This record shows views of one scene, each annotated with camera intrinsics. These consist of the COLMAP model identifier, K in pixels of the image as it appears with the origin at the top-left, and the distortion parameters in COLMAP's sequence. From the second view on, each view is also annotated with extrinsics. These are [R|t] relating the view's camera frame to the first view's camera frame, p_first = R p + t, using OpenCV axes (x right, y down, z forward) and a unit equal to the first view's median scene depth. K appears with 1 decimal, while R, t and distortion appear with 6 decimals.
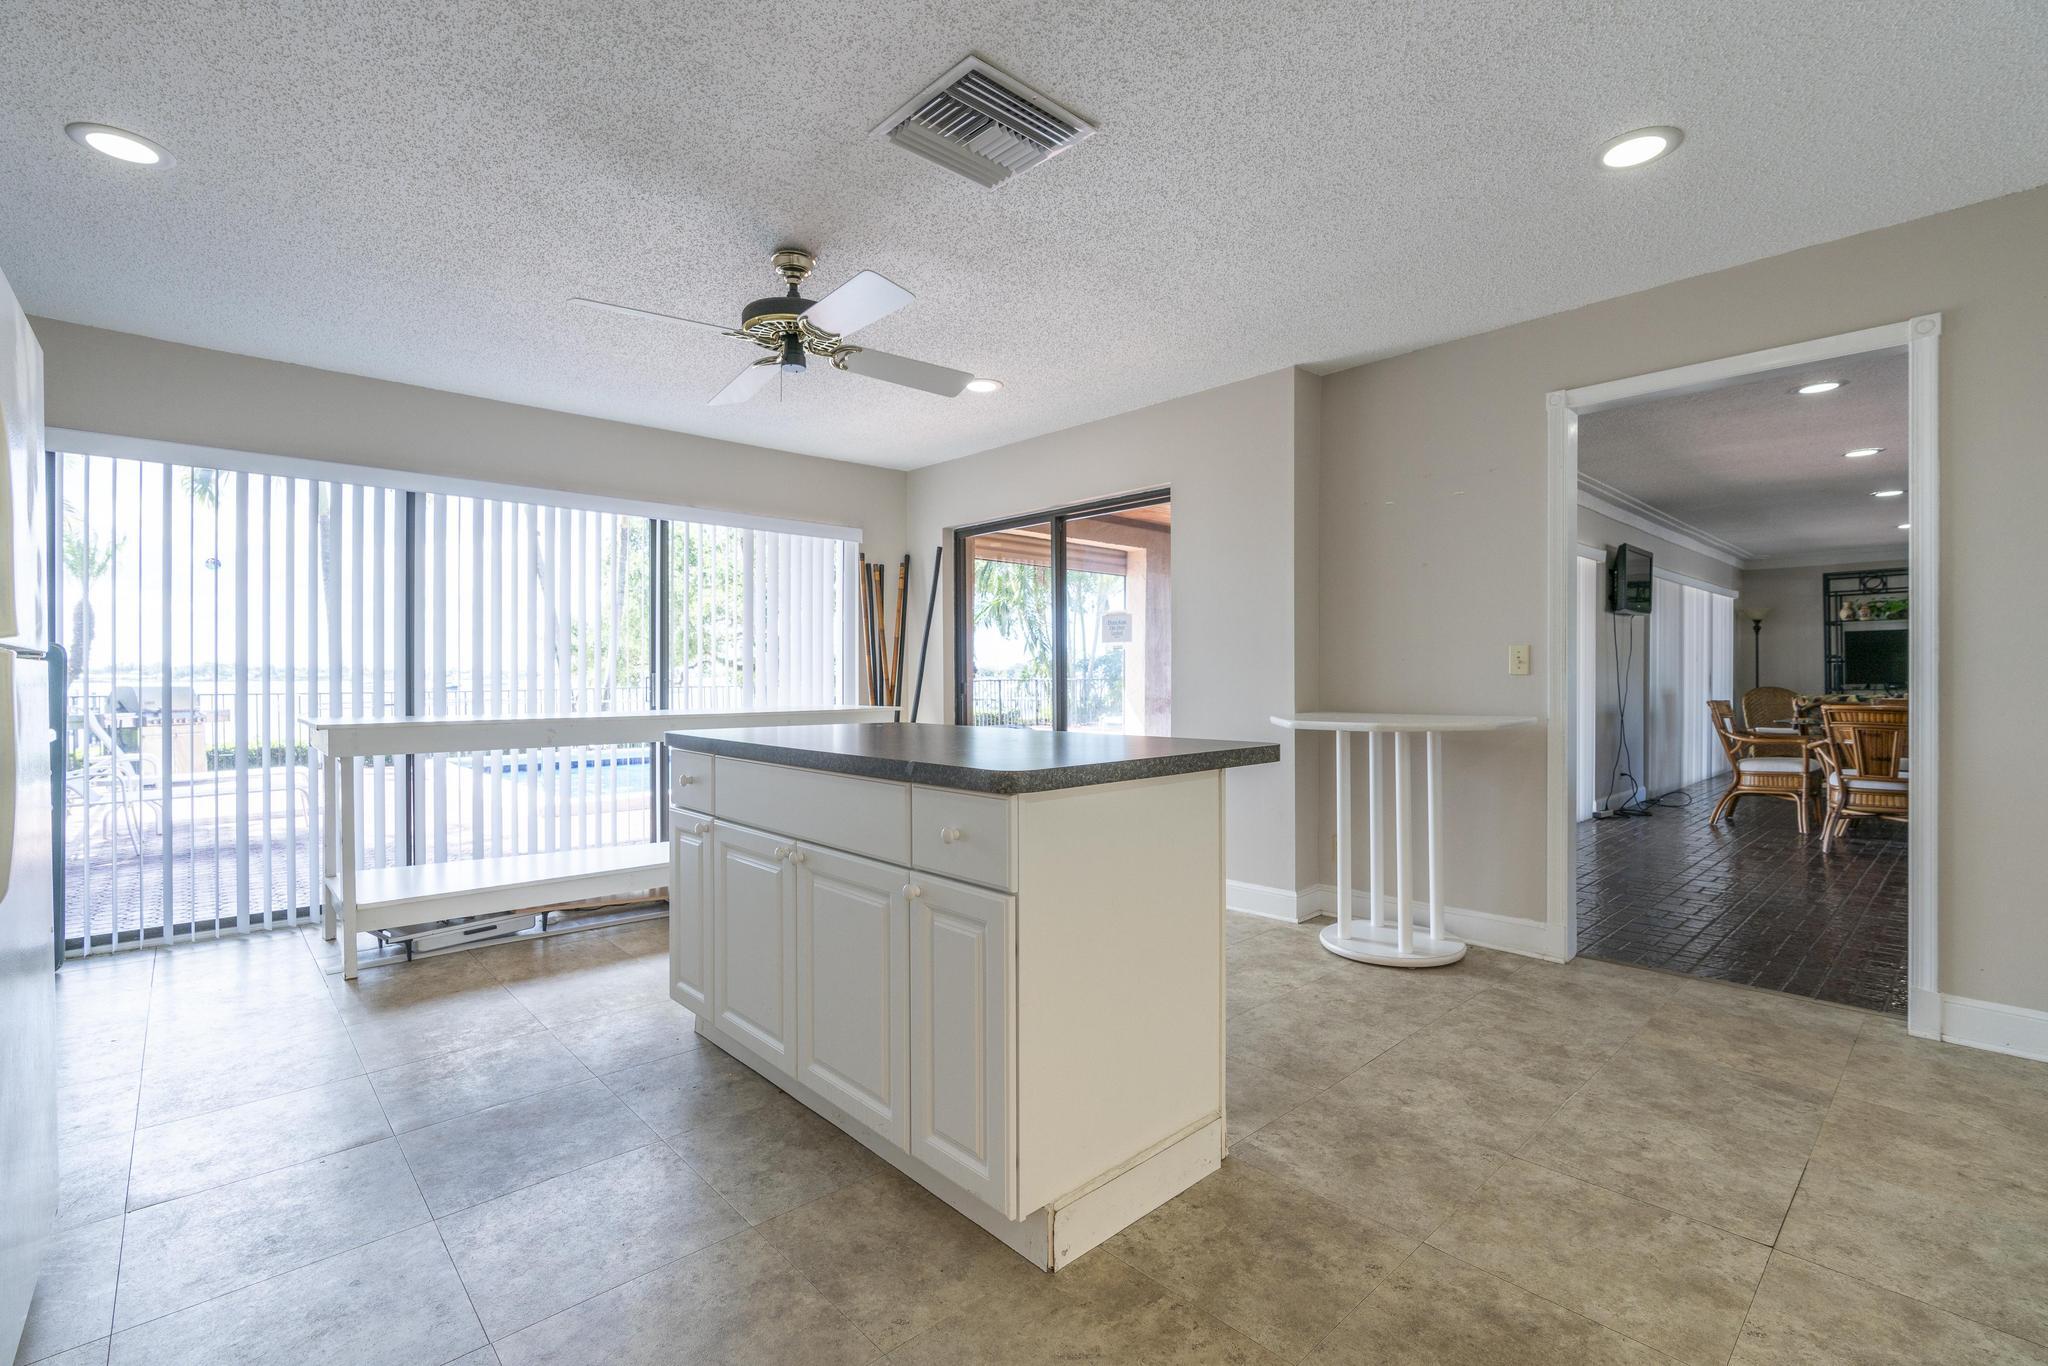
lens RADIAL K [[929.1, 0, 1017.8], [0, 929.1, 665.9], [0, 0, 1]] dist [-0.023916, 0.011139]
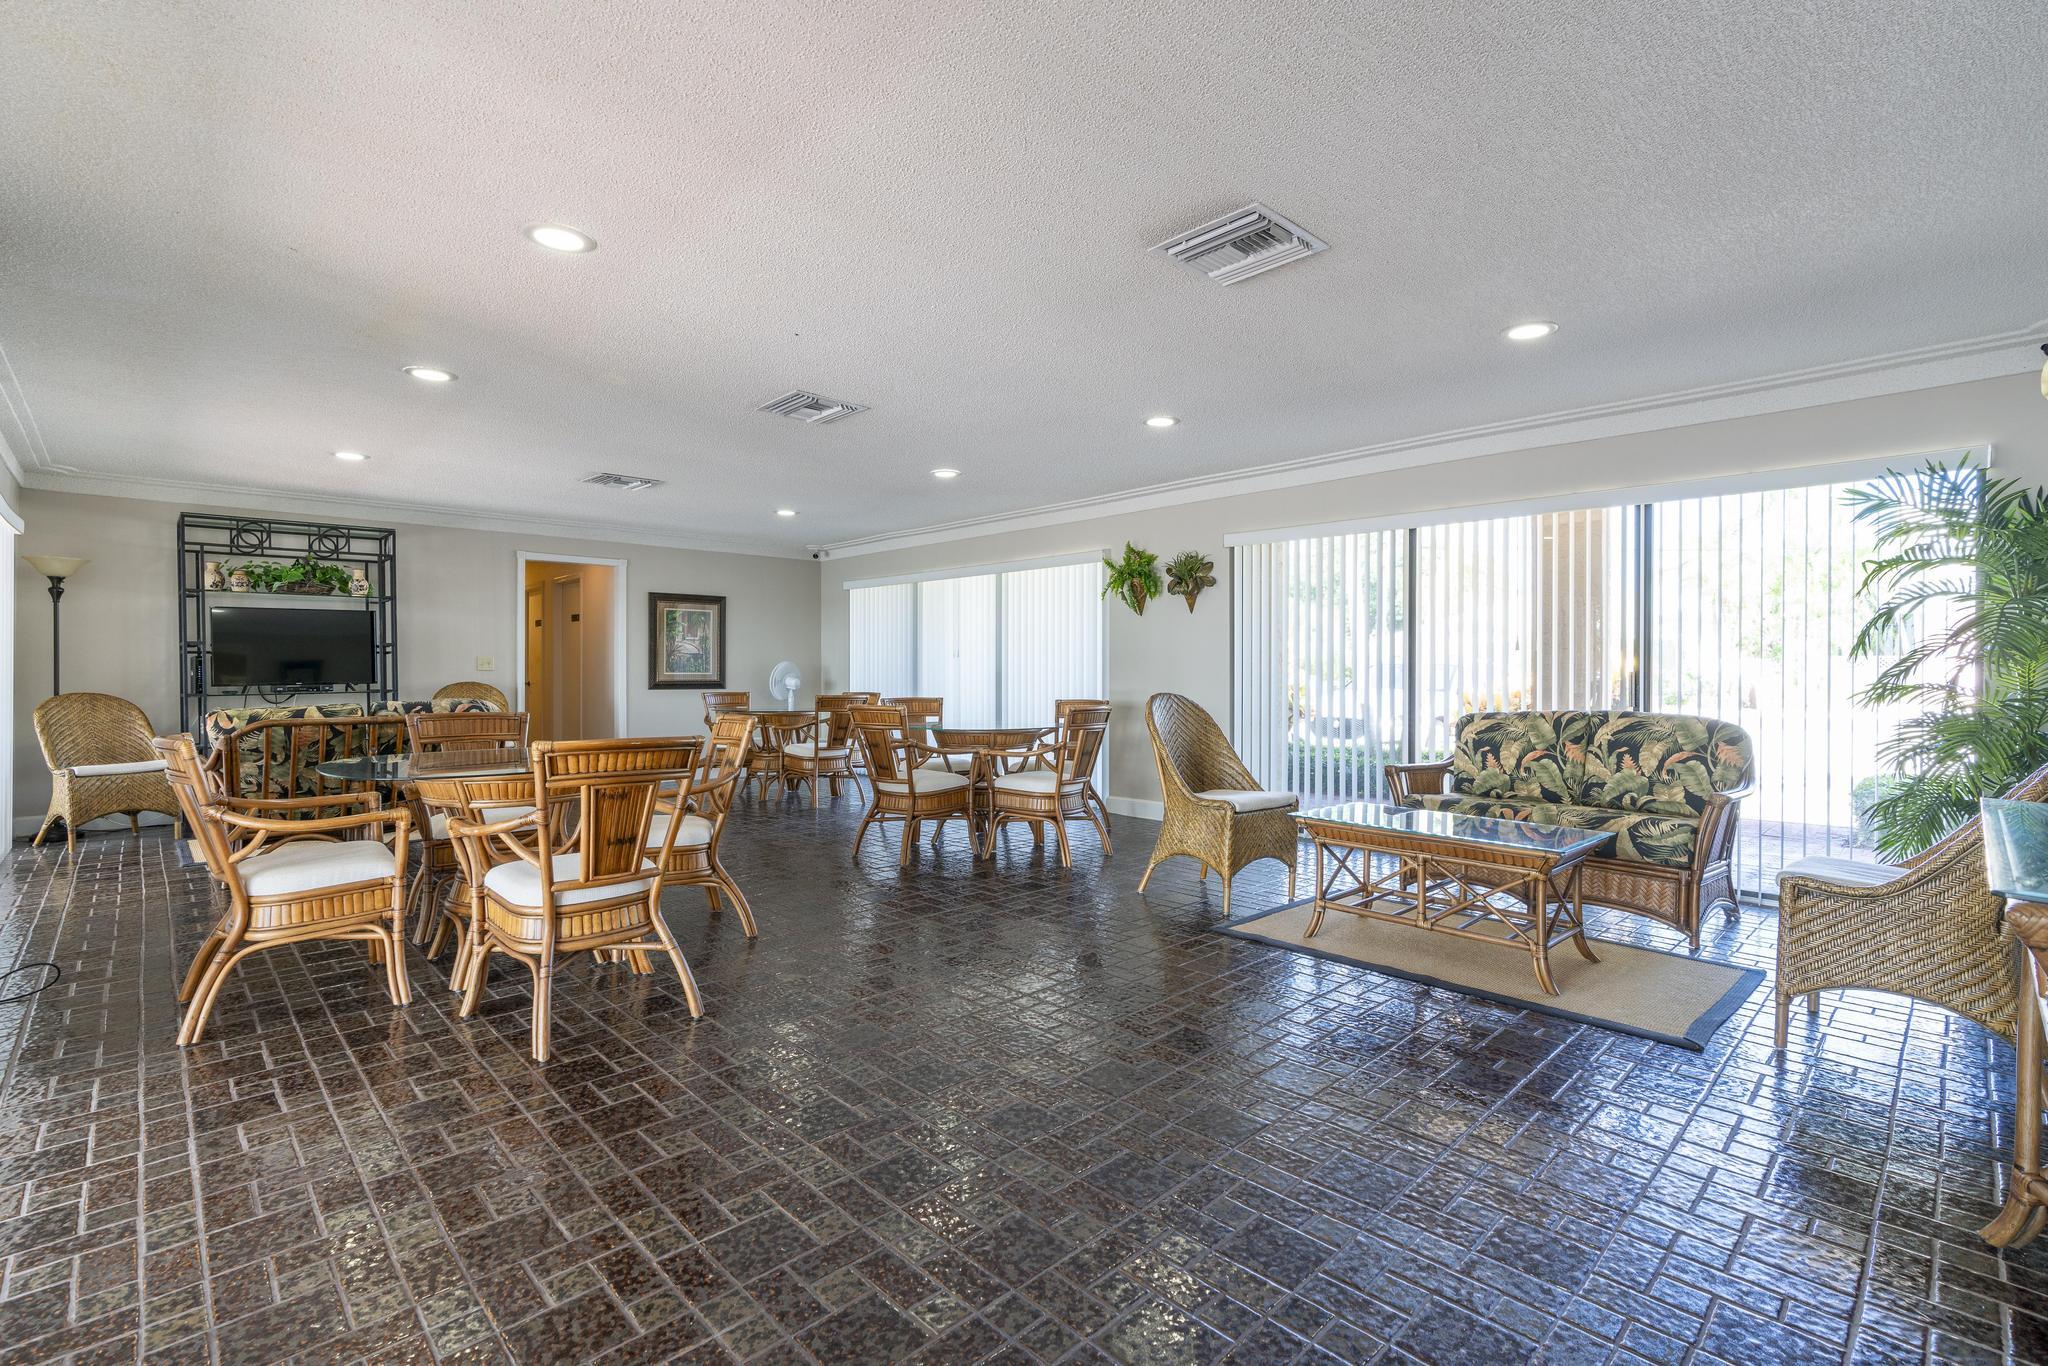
lens RADIAL K [[929.1, 0, 1017.8], [0, 929.1, 665.9], [0, 0, 1]] dist [-0.023916, 0.011139]
pose [[-0.024788, 0.005882, 0.999675, 0.231860], [-0.011221, 0.999918, -0.006161, 0.002363], [-0.999630, -0.011371, -0.024720, 0.440156]]
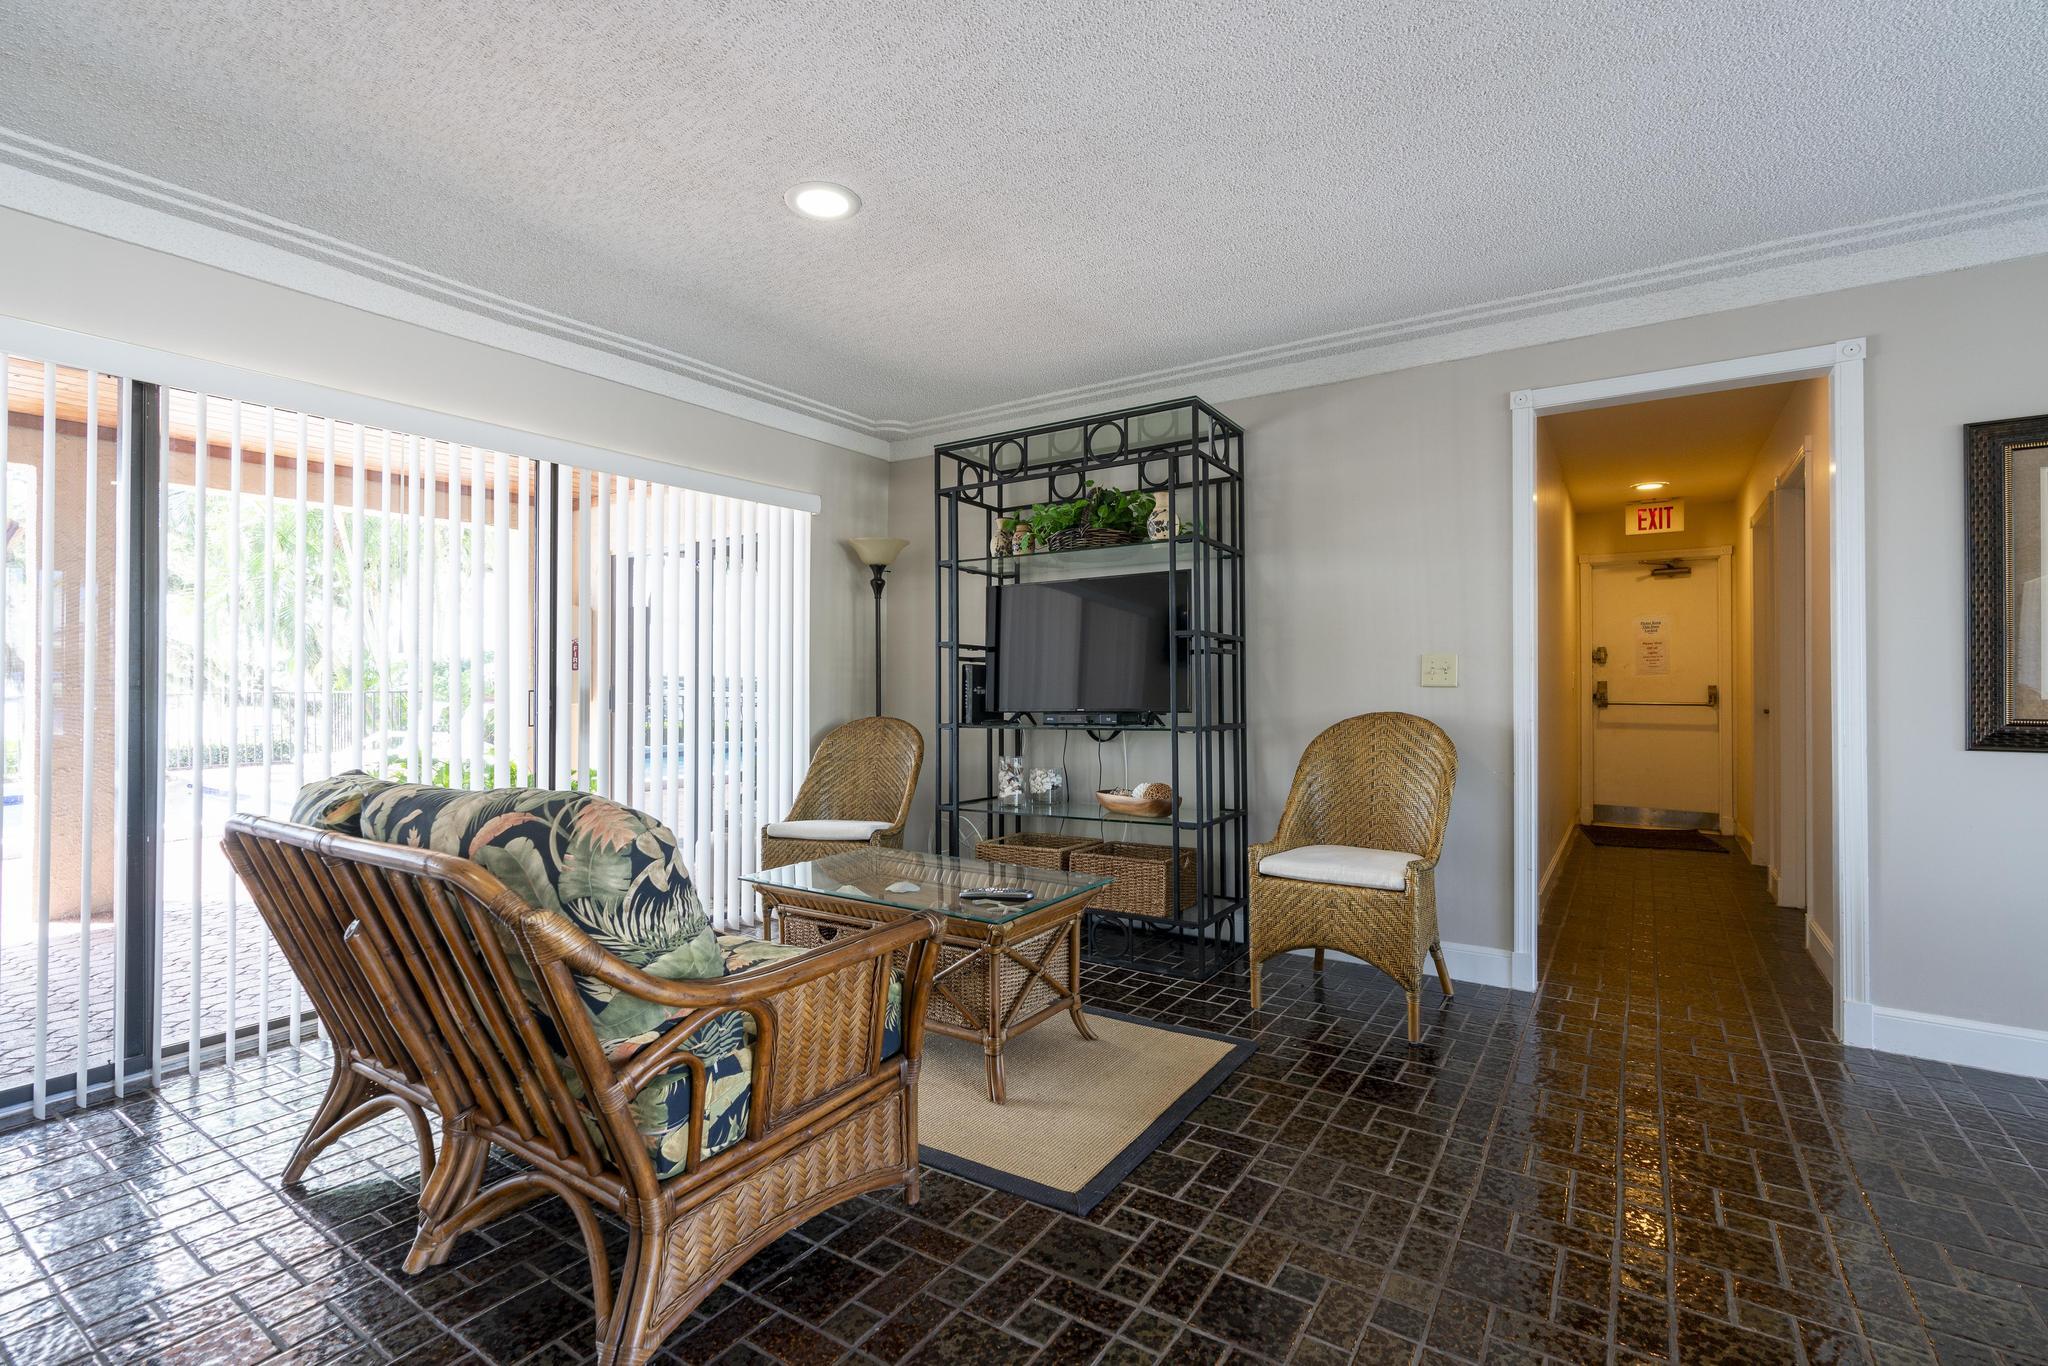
lens RADIAL K [[929.1, 0, 1017.8], [0, 929.1, 665.9], [0, 0, 1]] dist [-0.023916, 0.011139]
pose [[0.973694, 0.005305, 0.227796, 0.816011], [-0.003907, 0.999971, -0.006588, 0.001070], [-0.227824, 0.005525, 0.973687, 0.583980]]
